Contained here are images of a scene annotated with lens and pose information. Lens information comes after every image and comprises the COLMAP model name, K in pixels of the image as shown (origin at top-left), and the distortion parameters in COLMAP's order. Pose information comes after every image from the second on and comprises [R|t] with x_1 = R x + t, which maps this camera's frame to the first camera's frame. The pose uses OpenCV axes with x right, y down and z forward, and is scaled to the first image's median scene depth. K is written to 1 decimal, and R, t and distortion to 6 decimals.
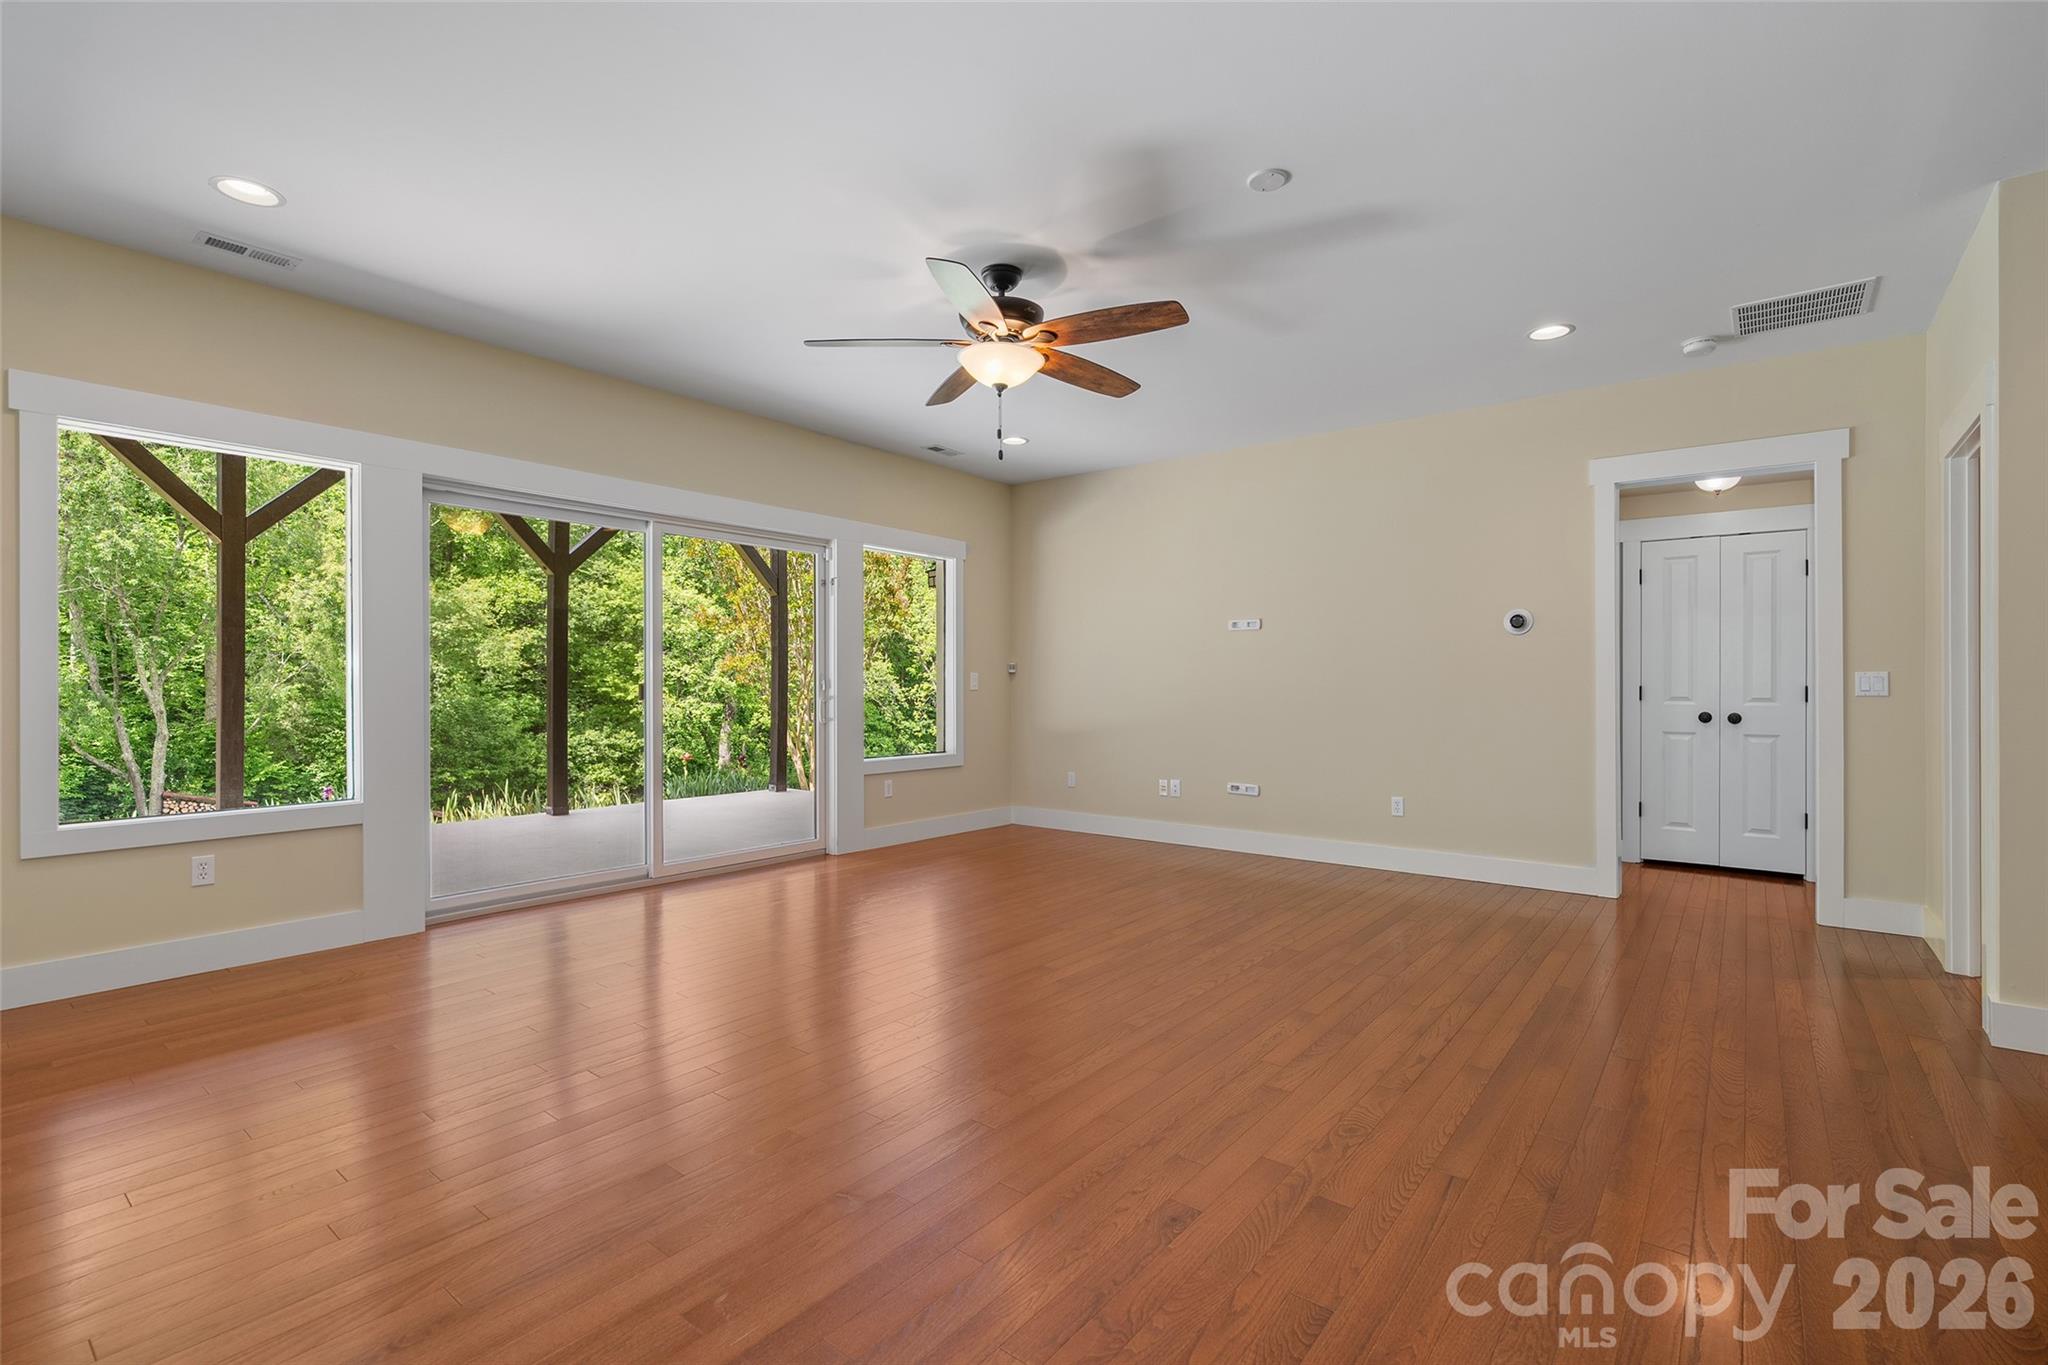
lens RADIAL K [[920.0, 0, 1019.0], [0, 920.0, 682.6], [0, 0, 1]] dist [-0.006354, 0.000840]
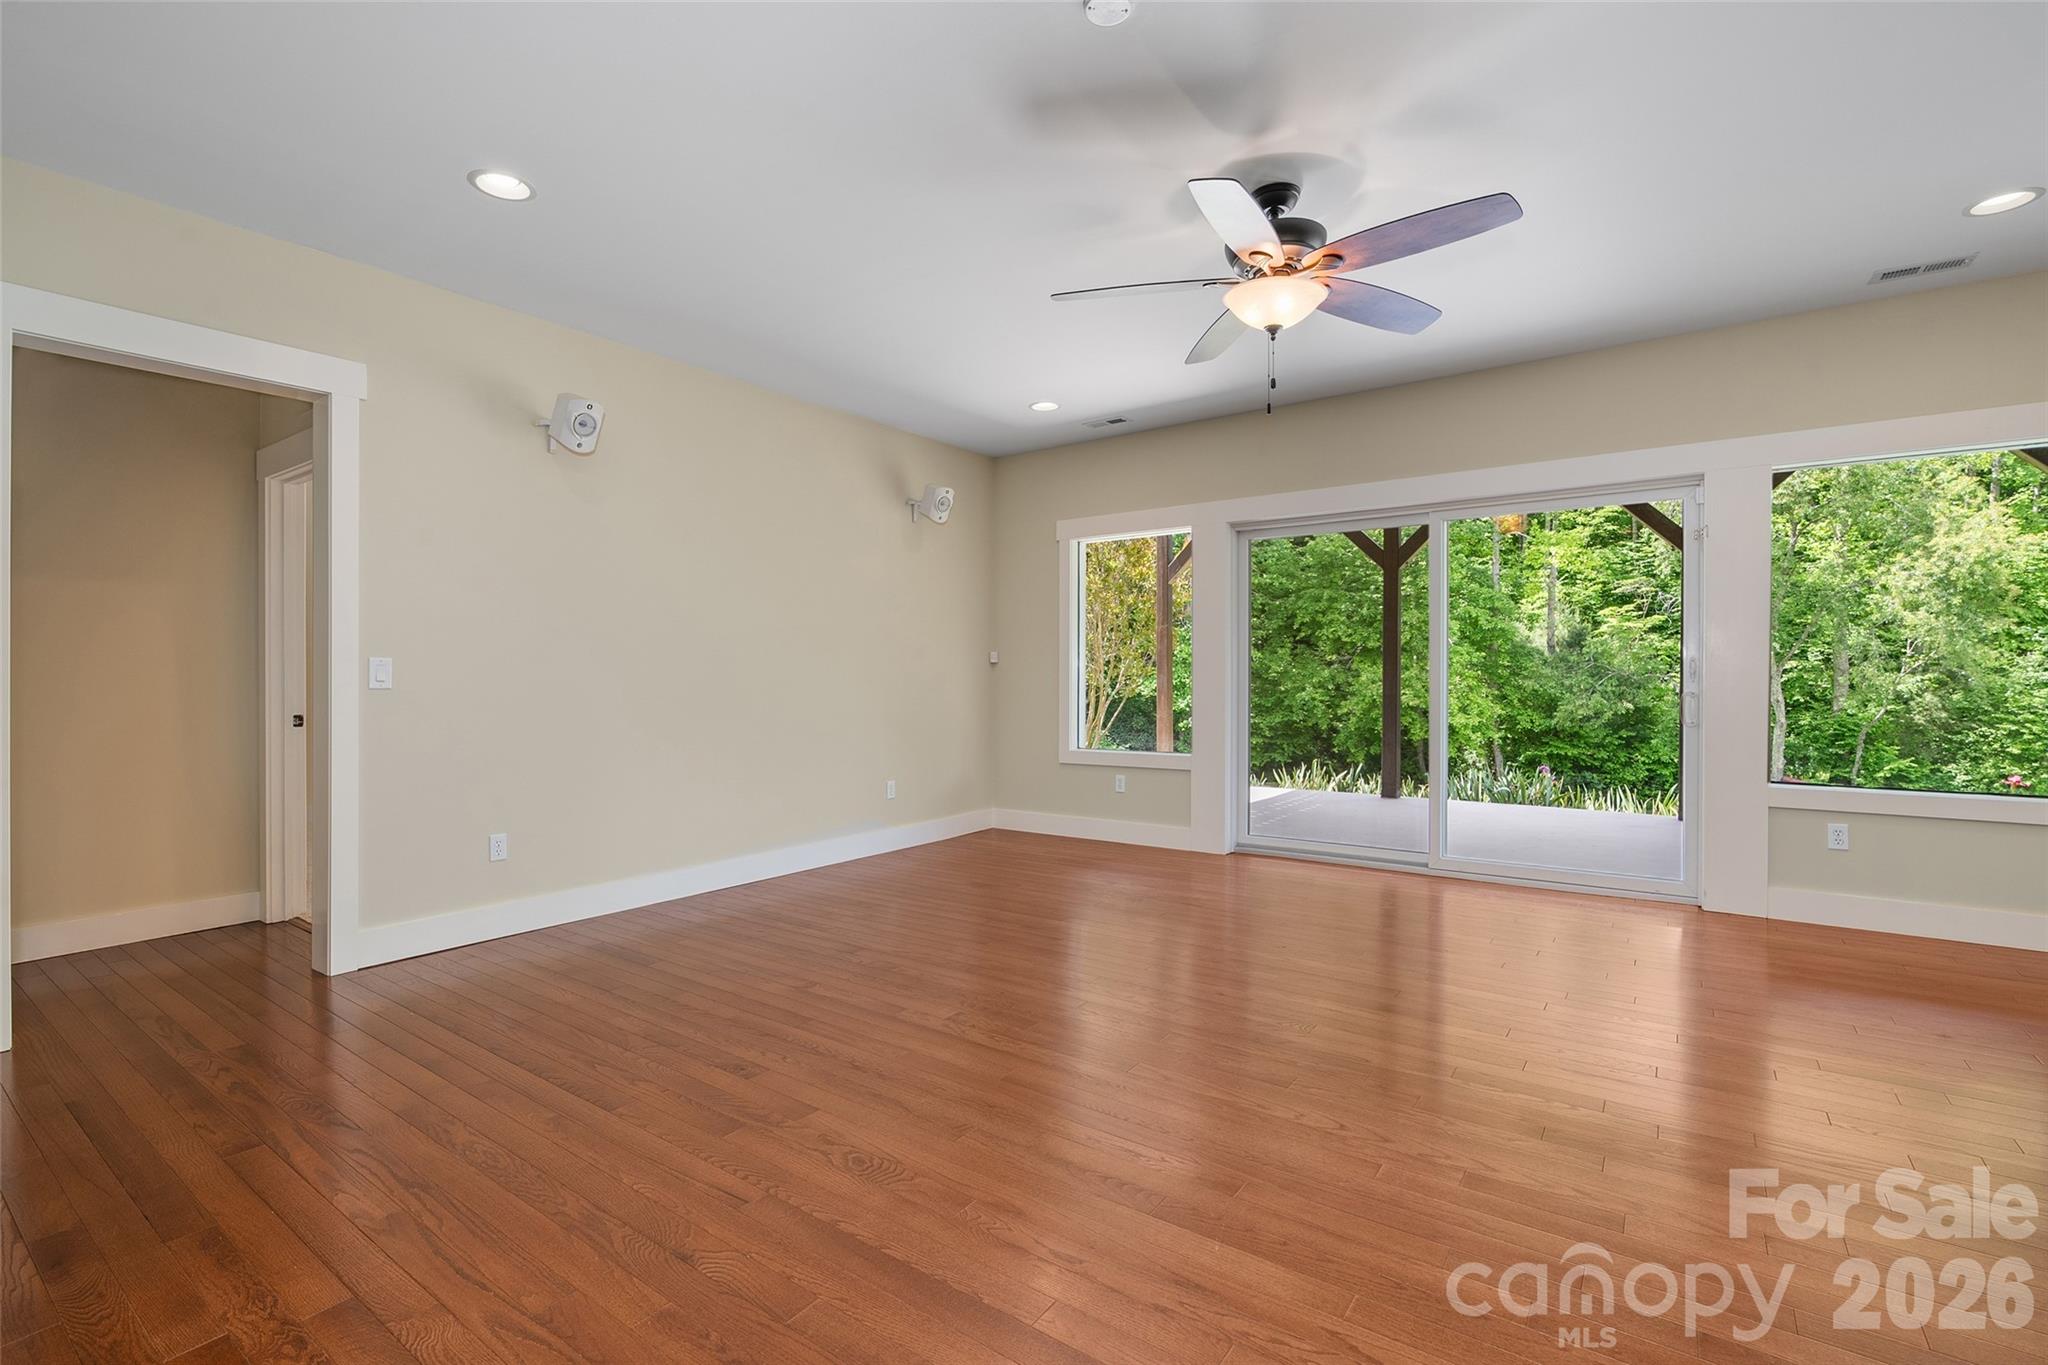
lens RADIAL K [[920.0, 0, 1019.0], [0, 920.0, 682.6], [0, 0, 1]] dist [-0.006354, 0.000840]
pose [[0.051042, 0.006354, -0.998676, 0.076066], [0.004348, 0.999969, 0.006584, 0.000136], [0.998687, -0.004678, 0.051013, 0.065958]]
